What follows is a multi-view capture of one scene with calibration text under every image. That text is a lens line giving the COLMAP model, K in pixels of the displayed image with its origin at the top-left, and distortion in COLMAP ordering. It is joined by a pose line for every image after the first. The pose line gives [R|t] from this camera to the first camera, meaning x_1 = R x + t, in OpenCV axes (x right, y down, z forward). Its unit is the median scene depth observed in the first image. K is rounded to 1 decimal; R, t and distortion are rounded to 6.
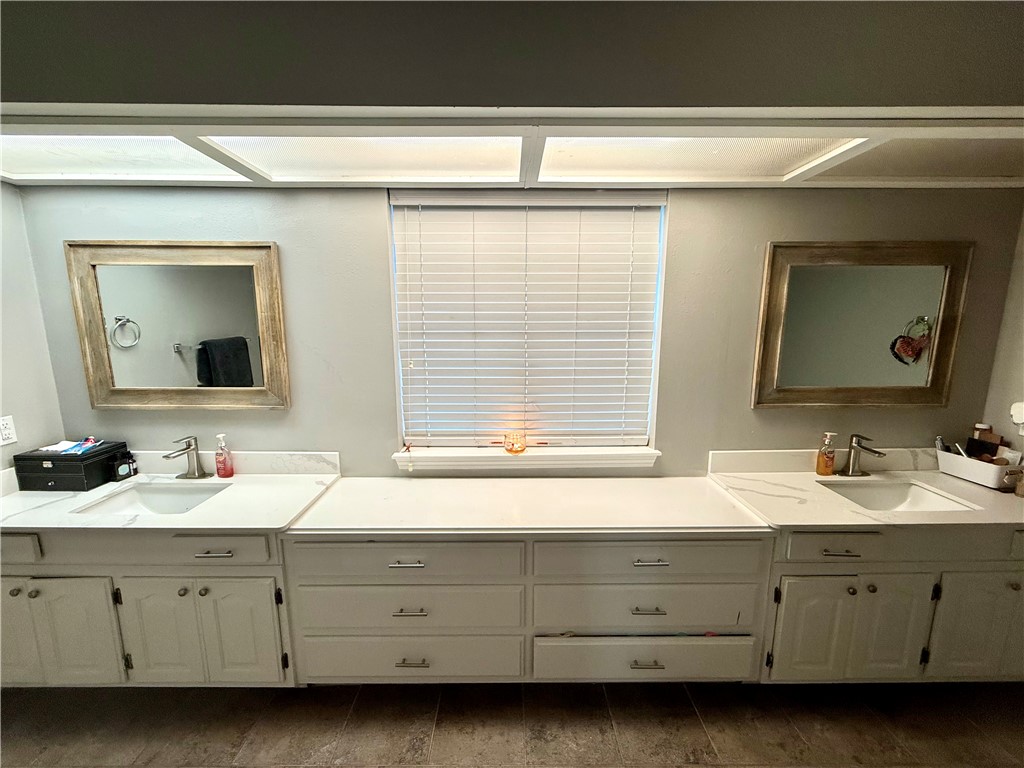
lens RADIAL K [[408.6, 0, 505.0], [0, 408.6, 388.0], [0, 0, 1]] dist [0.003683, 0.001377]
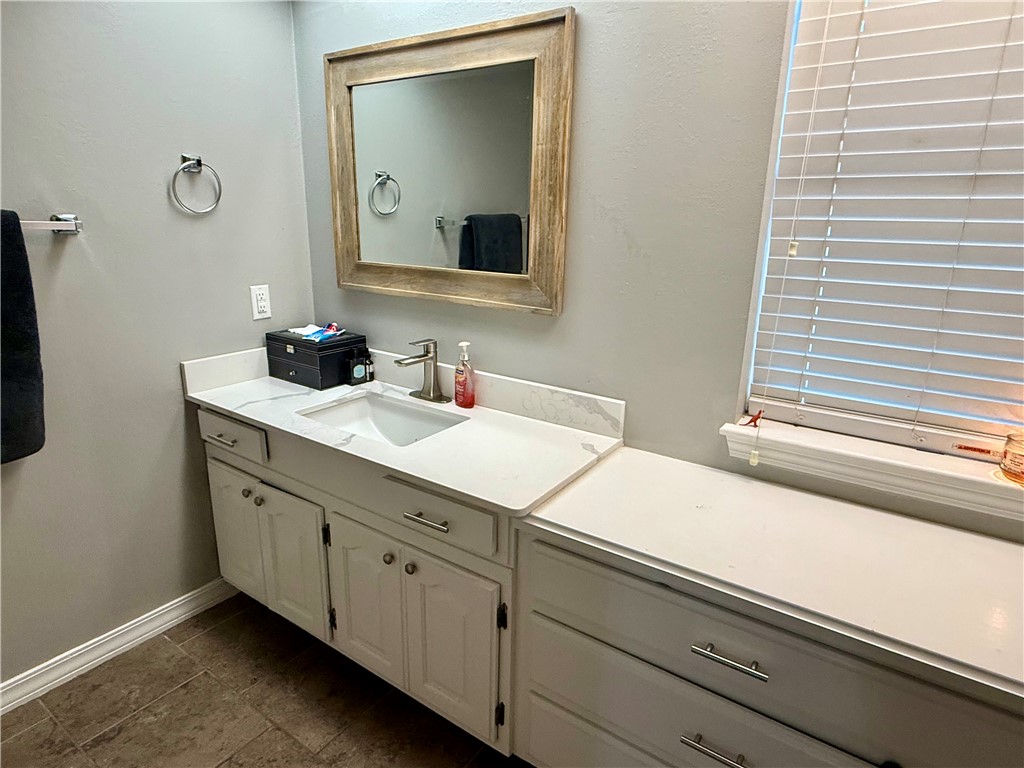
lens RADIAL K [[586.7, 0, 510.5], [0, 586.7, 386.6], [0, 0, 1]] dist [-0.019169, -0.000232]
pose [[0.826796, 0.172440, -0.535419, -0.117267], [-0.114416, 0.983508, 0.140072, 0.044760], [0.550743, -0.054551, 0.832890, 0.258927]]
